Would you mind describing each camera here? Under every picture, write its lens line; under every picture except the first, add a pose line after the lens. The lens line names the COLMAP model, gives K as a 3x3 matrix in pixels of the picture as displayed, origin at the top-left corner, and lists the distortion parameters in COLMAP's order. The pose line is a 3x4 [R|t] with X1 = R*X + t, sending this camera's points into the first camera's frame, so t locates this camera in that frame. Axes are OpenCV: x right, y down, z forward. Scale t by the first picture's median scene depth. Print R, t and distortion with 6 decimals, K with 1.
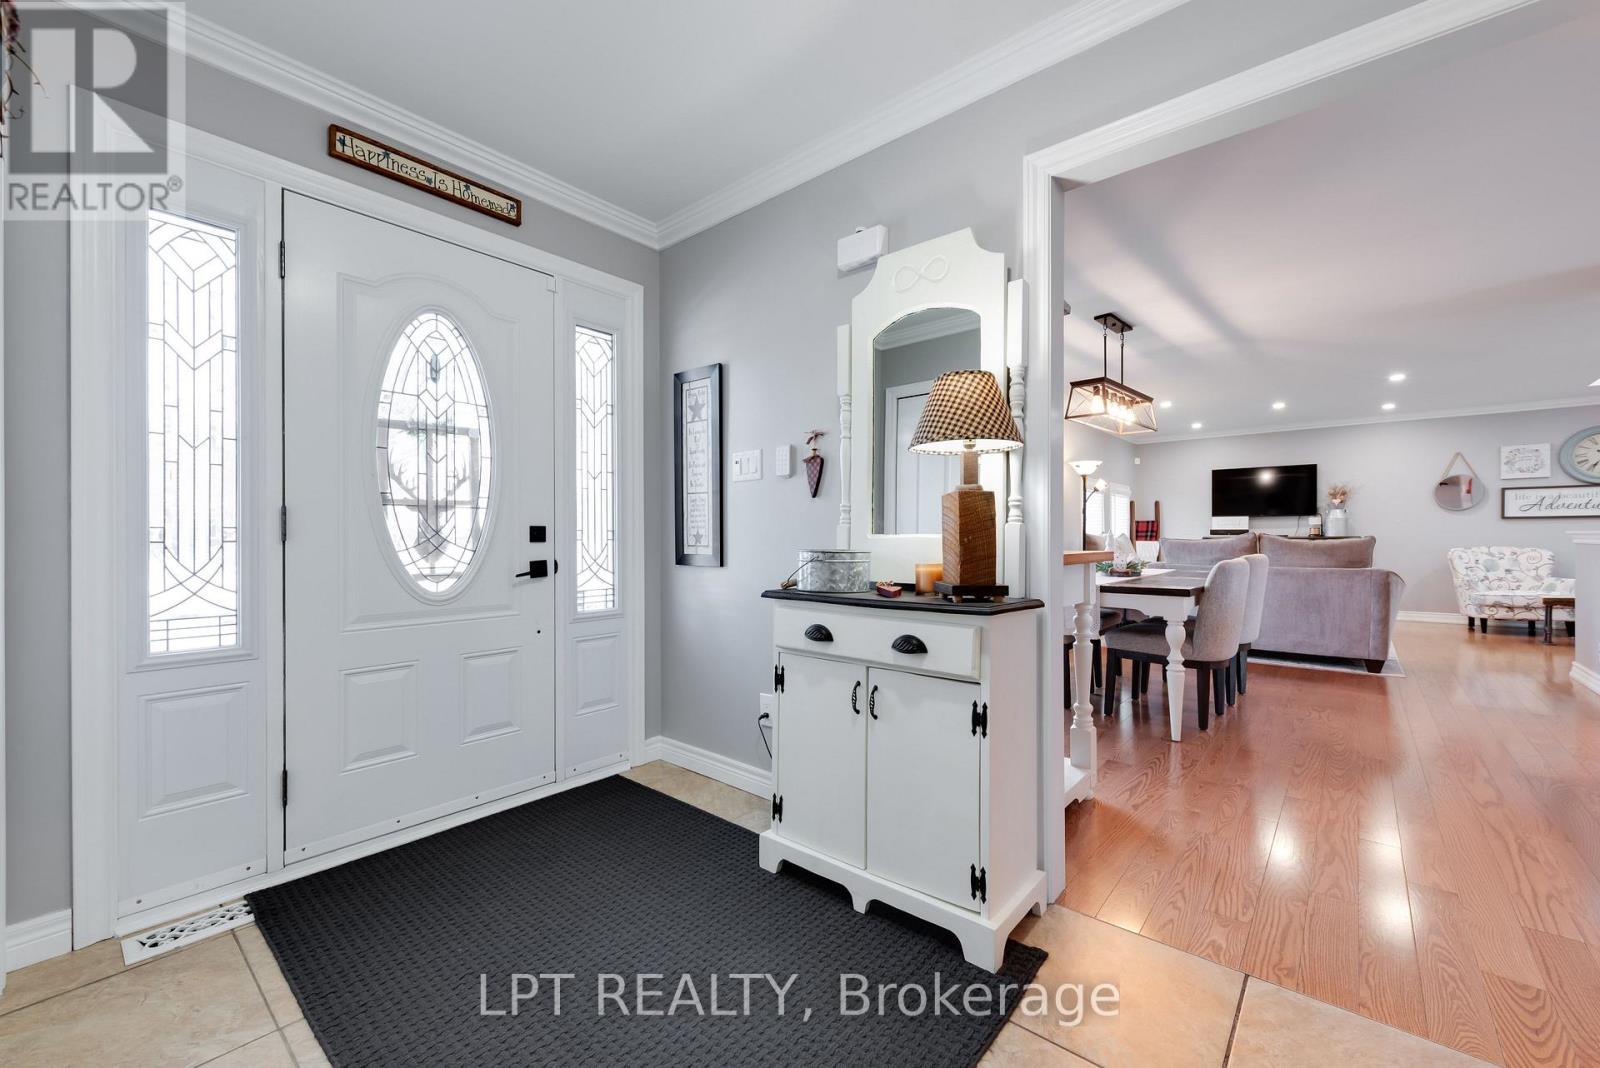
lens RADIAL K [[646.5, 0, 802.8], [0, 646.5, 539.1], [0, 0, 1]] dist [-0.000996, -0.000062]
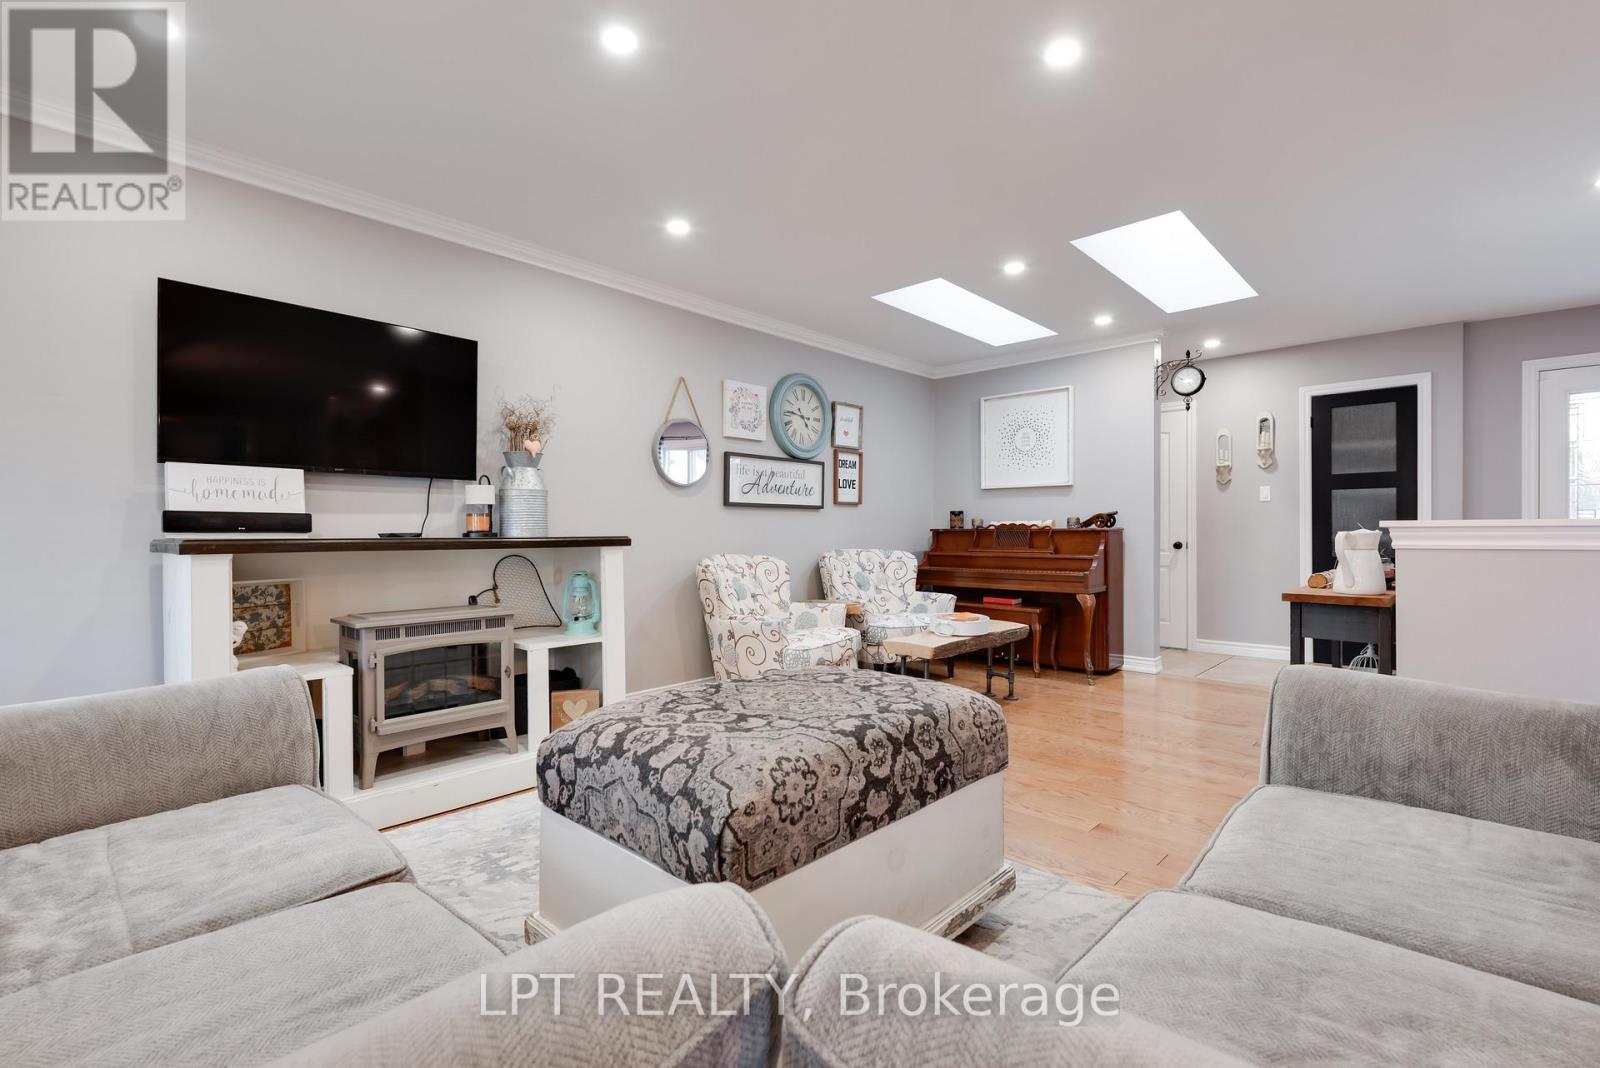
lens RADIAL K [[733.0, 0, 801.8], [0, 733.0, 537.2], [0, 0, 1]] dist [0.001335, 0.000081]
pose [[0.028882, -0.003612, 0.999576, 0.383424], [0.004402, 0.999984, 0.003487, -0.004730], [-0.999573, 0.004299, 0.028897, 0.808444]]
